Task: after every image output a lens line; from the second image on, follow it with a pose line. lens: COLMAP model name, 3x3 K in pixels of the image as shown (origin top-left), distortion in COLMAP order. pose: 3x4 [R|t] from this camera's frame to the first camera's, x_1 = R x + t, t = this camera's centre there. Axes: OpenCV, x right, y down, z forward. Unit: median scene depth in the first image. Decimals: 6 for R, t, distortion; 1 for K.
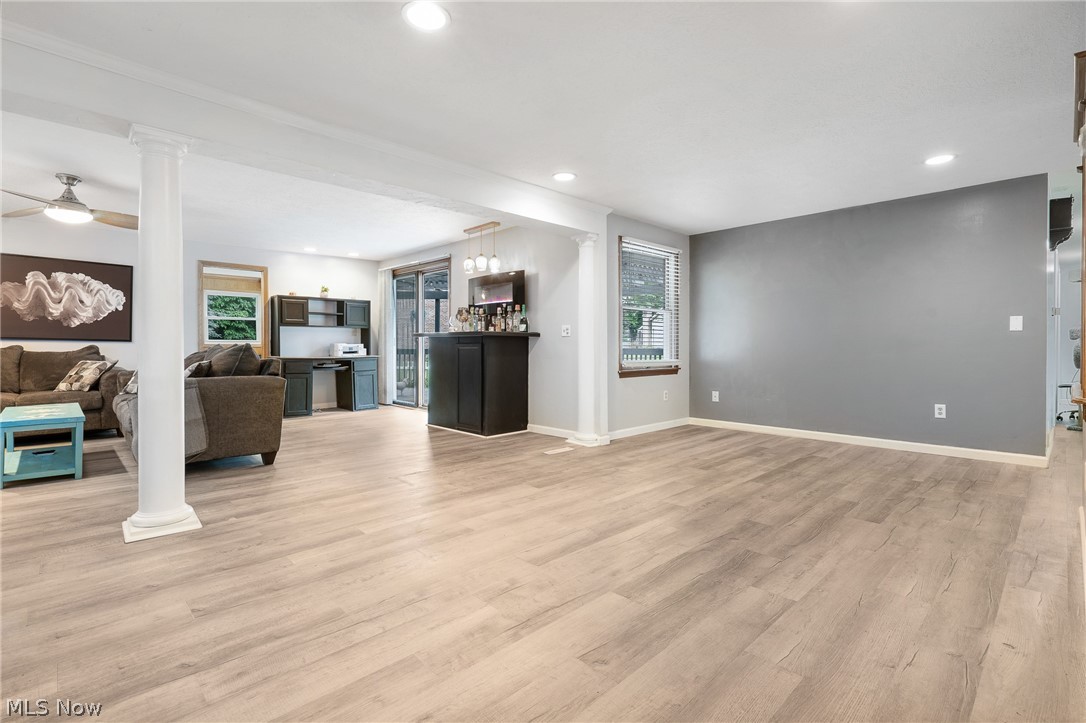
lens RADIAL K [[506.5, 0, 545.1], [0, 506.5, 347.2], [0, 0, 1]] dist [-0.001318, 0.000844]
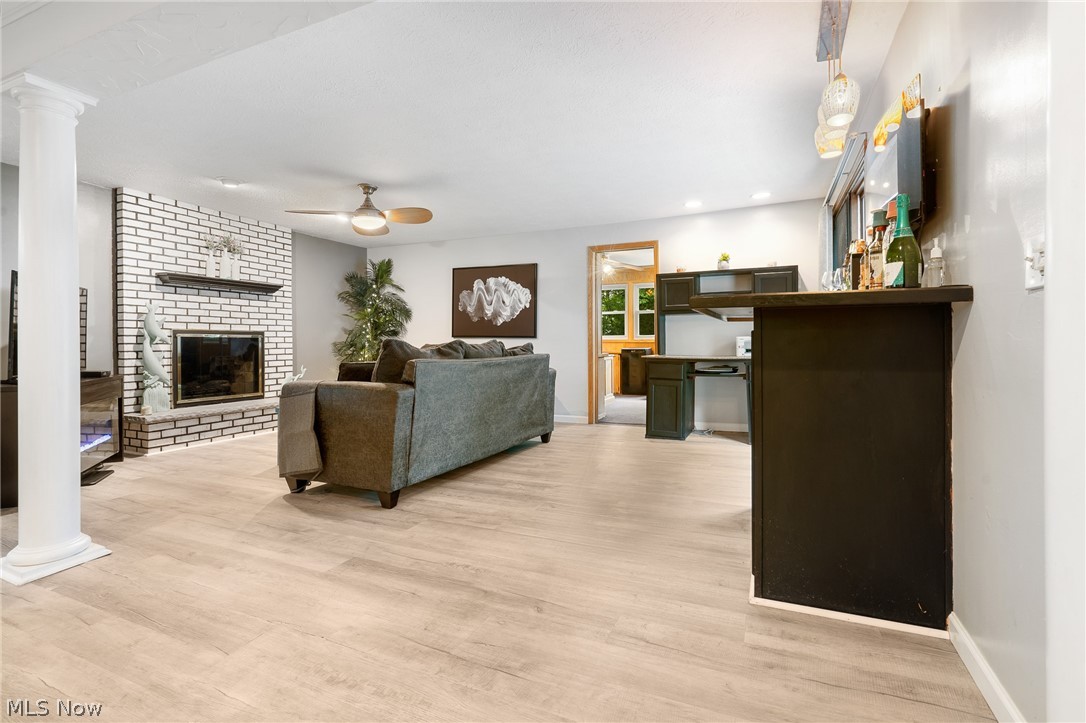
lens RADIAL K [[506.5, 0, 545.1], [0, 506.5, 347.2], [0, 0, 1]] dist [-0.001318, 0.000844]
pose [[0.368613, 0.005761, -0.929565, 0.145824], [0.005237, 0.999952, 0.008274, -0.000439], [0.929568, -0.007918, 0.368565, 0.684430]]
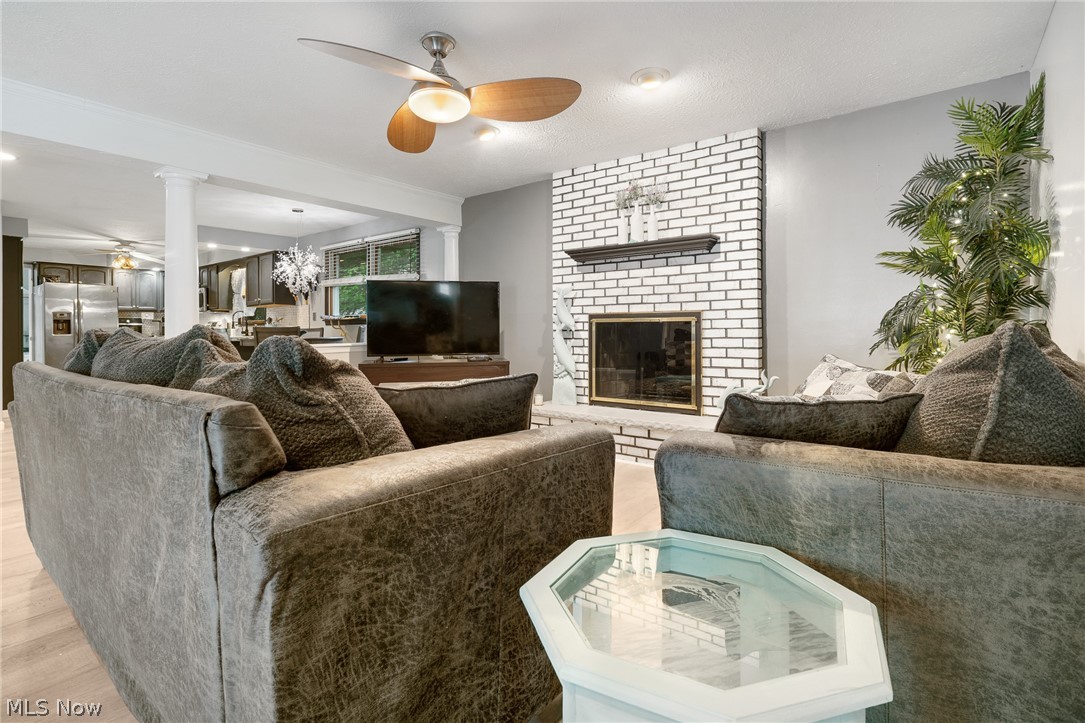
lens RADIAL K [[511.0, 0, 541.6], [0, 511.0, 333.7], [0, 0, 1]] dist [-0.001407, 0.000085]
pose [[-0.990454, 0.003907, -0.137788, -0.711225], [0.003366, 0.999986, 0.004156, -0.000879], [0.137803, 0.003652, -0.990453, 1.155100]]
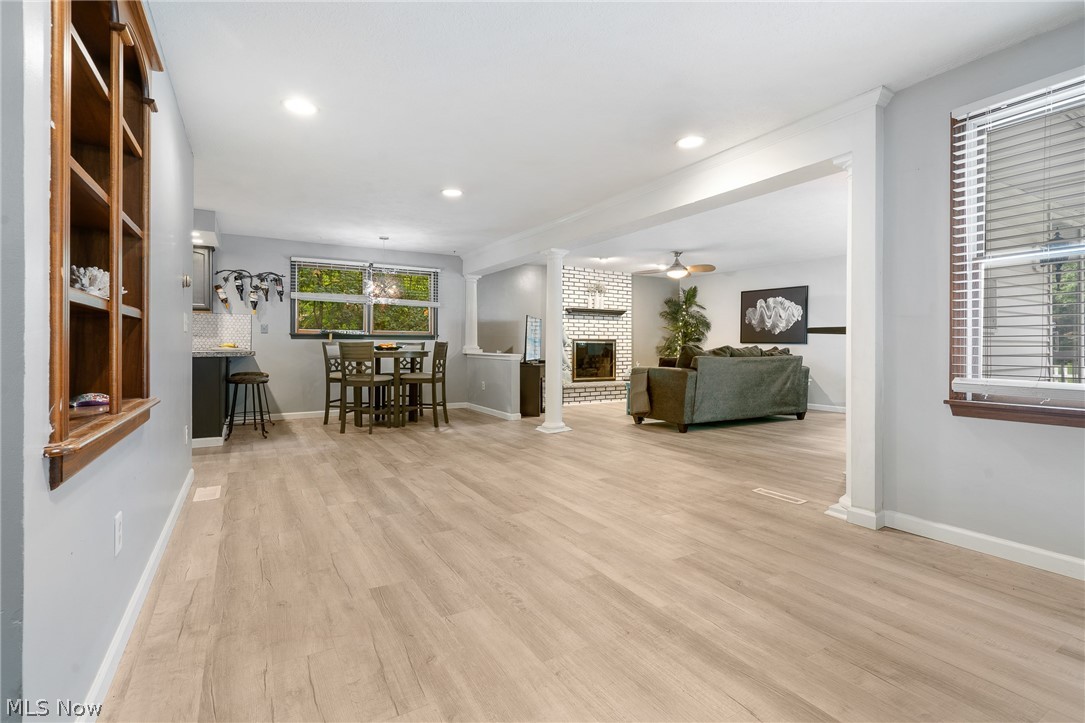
lens RADIAL K [[506.0, 0, 544.6], [0, 506.0, 347.2], [0, 0, 1]] dist [-0.001318, 0.000844]
pose [[-0.233453, -0.000149, -0.972368, 0.642599], [-0.002276, 0.999997, 0.000393, -0.001377], [0.972365, 0.002304, -0.233453, 0.693014]]
